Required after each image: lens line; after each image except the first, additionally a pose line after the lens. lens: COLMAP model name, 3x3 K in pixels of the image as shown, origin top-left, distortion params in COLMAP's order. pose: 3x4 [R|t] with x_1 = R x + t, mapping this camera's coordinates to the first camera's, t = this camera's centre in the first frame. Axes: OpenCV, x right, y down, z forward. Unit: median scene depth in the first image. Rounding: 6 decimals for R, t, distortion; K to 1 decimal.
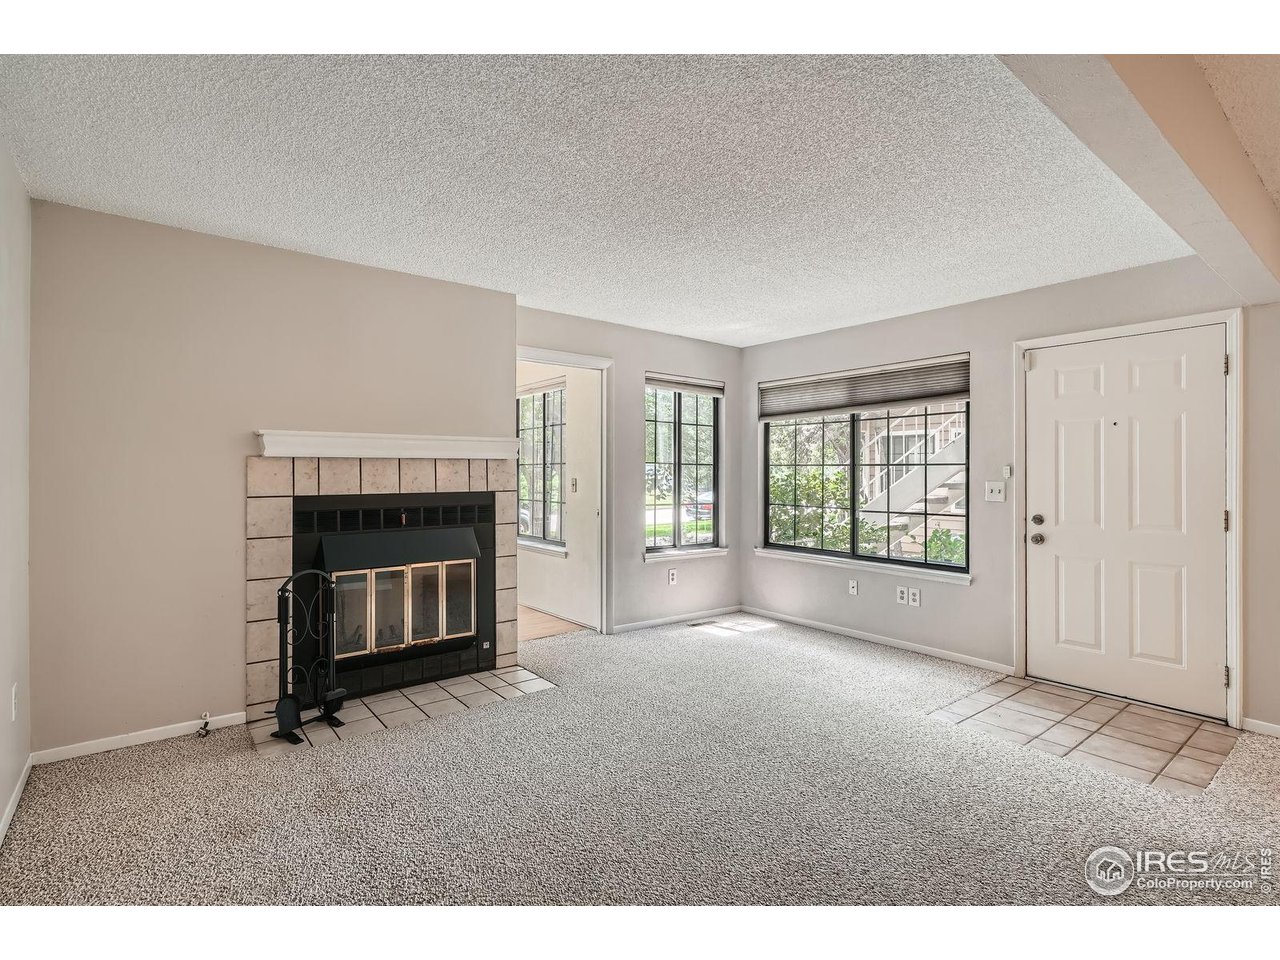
lens RADIAL K [[599.9, 0, 643.9], [0, 599.9, 471.4], [0, 0, 1]] dist [-0.030057, -0.000428]
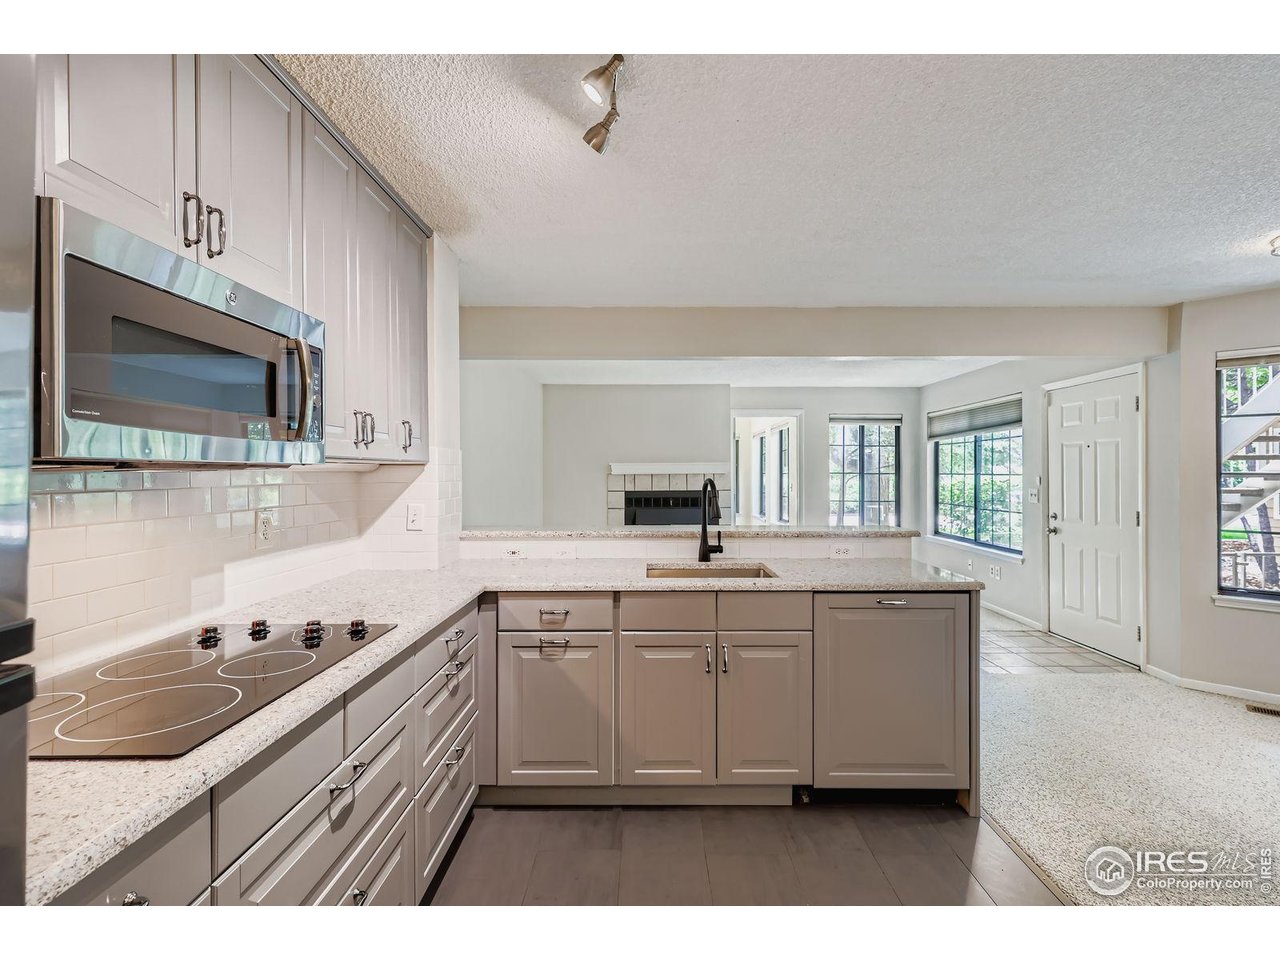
lens RADIAL K [[597.4, 0, 639.5], [0, 597.4, 476.8], [0, 0, 1]] dist [0.000576, -0.000720]
pose [[0.770545, -0.002536, -0.637381, 0.642893], [0.006719, 0.999969, 0.004145, -0.016629], [0.637350, -0.007477, 0.770538, -0.524725]]
